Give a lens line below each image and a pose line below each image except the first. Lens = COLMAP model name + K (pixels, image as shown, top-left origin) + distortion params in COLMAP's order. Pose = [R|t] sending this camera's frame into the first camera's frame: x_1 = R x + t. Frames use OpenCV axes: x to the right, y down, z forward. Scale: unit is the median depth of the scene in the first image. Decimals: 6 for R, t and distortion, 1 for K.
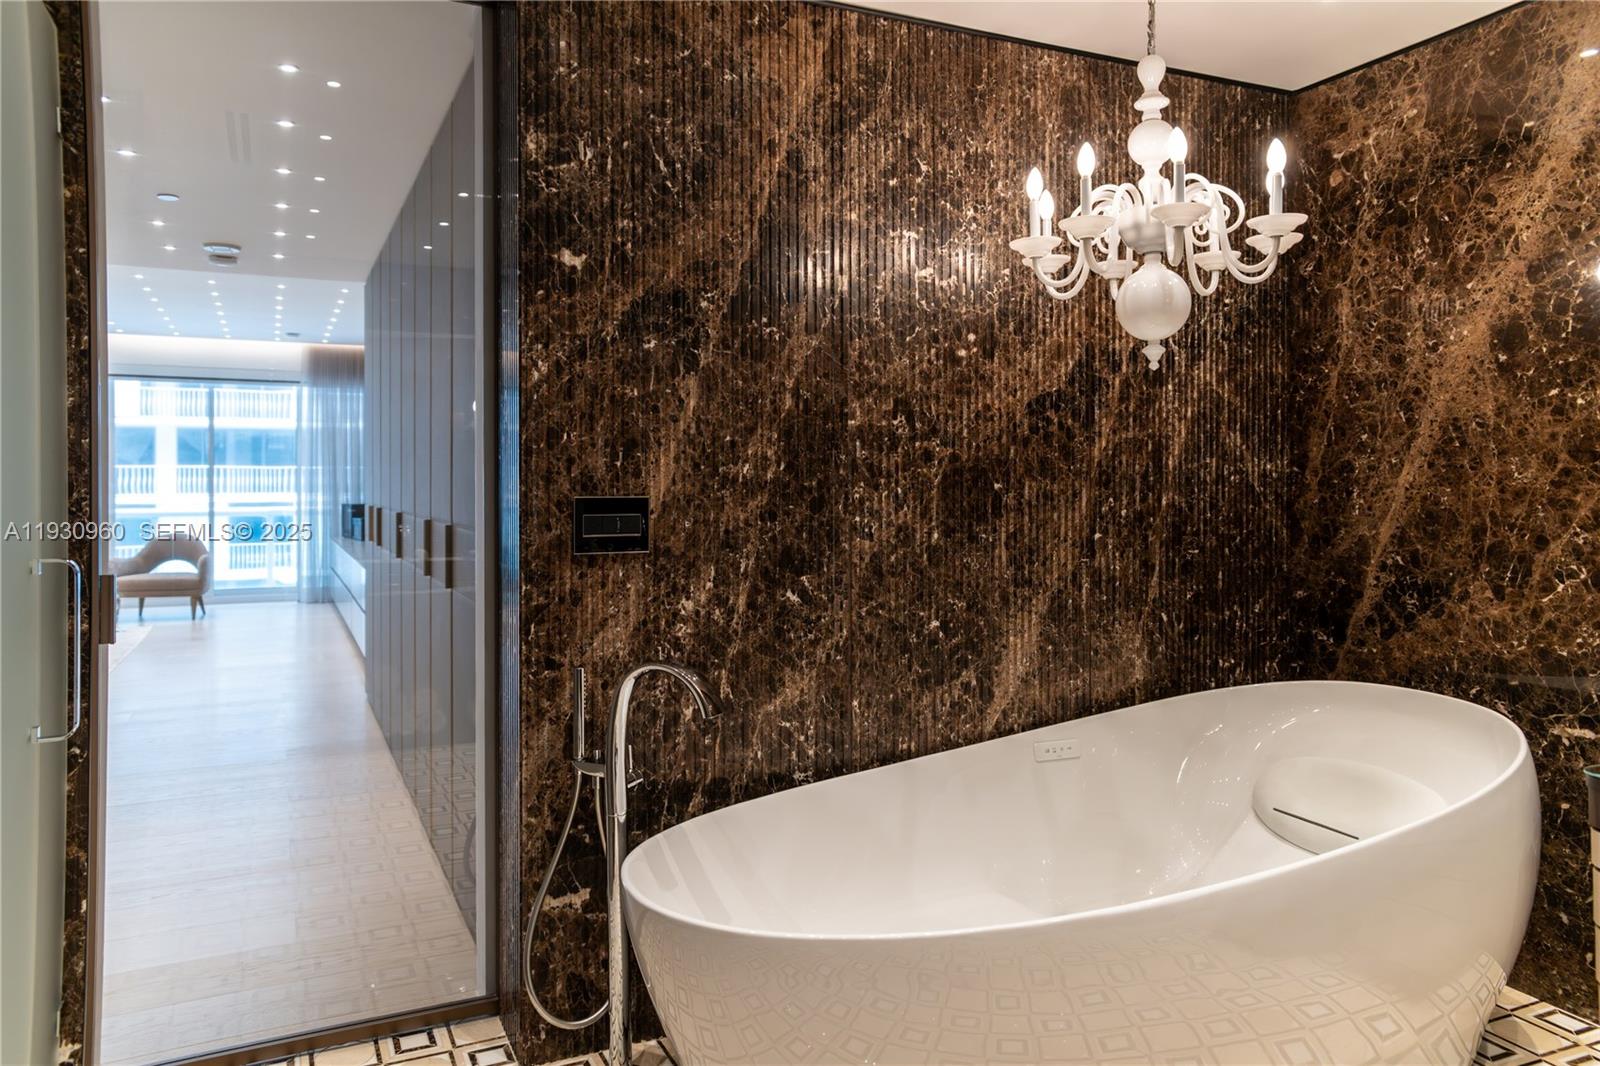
lens RADIAL K [[1131.5, 0, 802.9], [0, 1131.5, 529.4], [0, 0, 1]] dist [-0.029876, 0.060779]
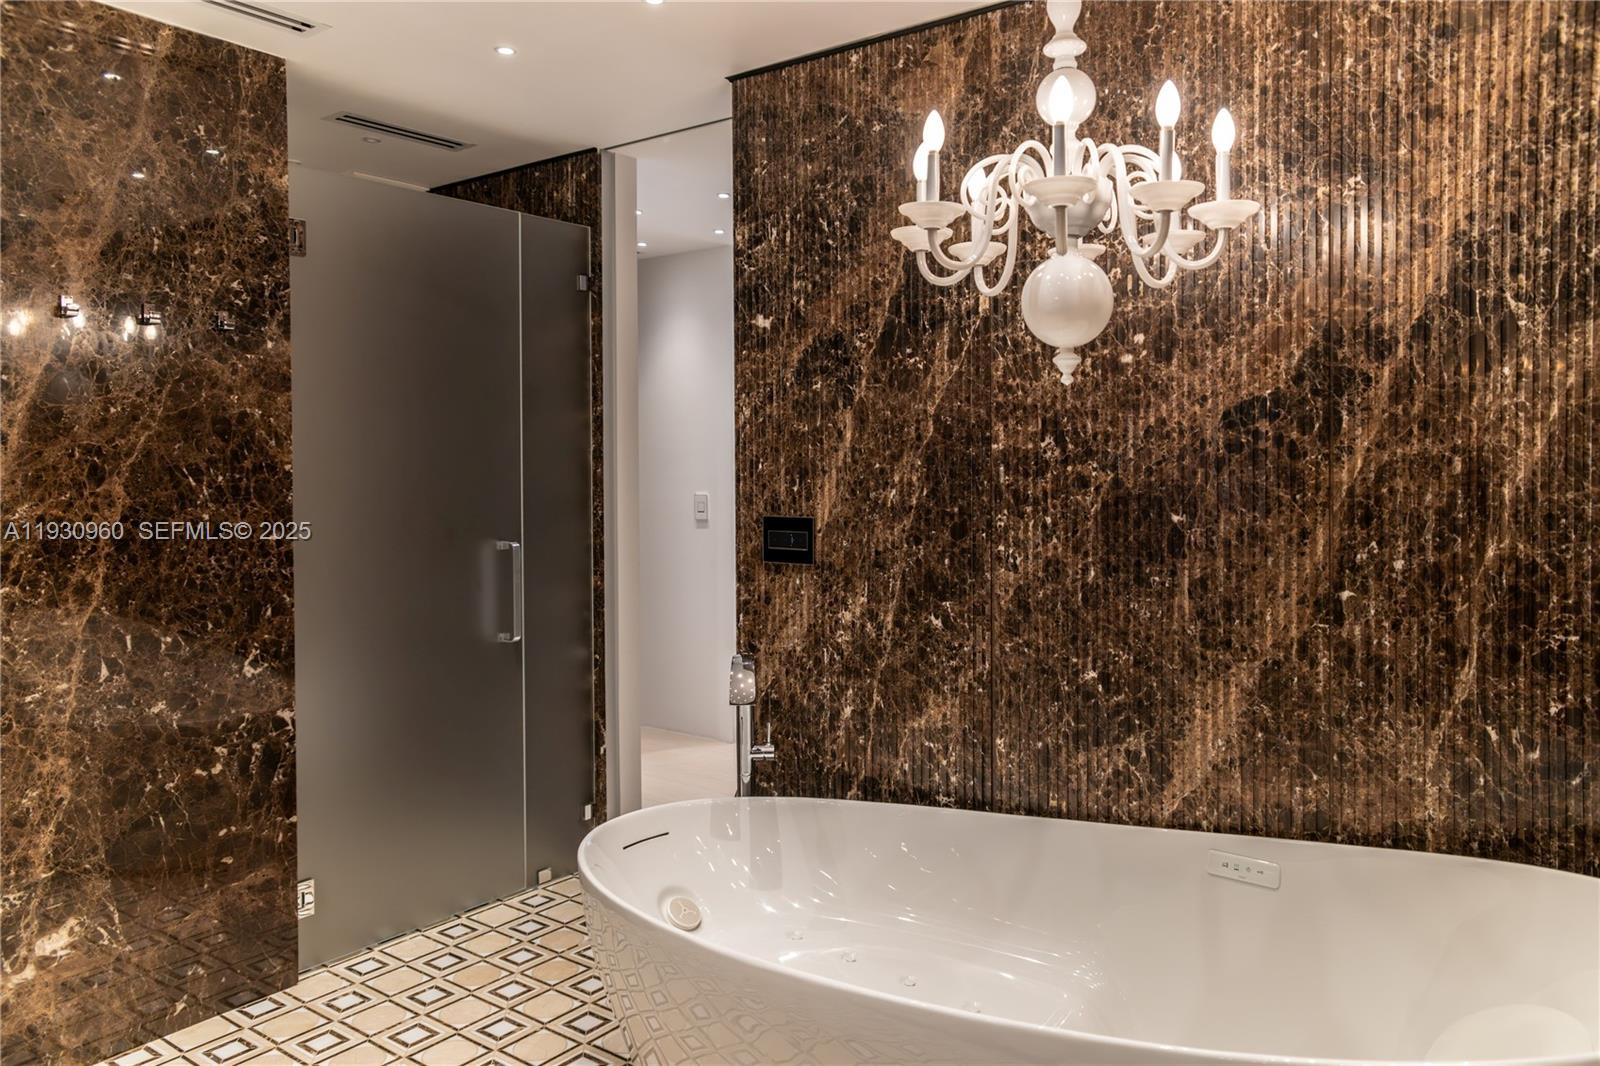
lens RADIAL K [[1131.5, 0, 855.3], [0, 1131.5, 516.2], [0, 0, 1]] dist [-0.029876, 0.060779]
pose [[0.475032, 0.046403, -0.878744, 0.816224], [-0.027668, 0.998903, 0.037792, -0.068095], [0.879533, 0.006360, 0.475795, 0.441247]]
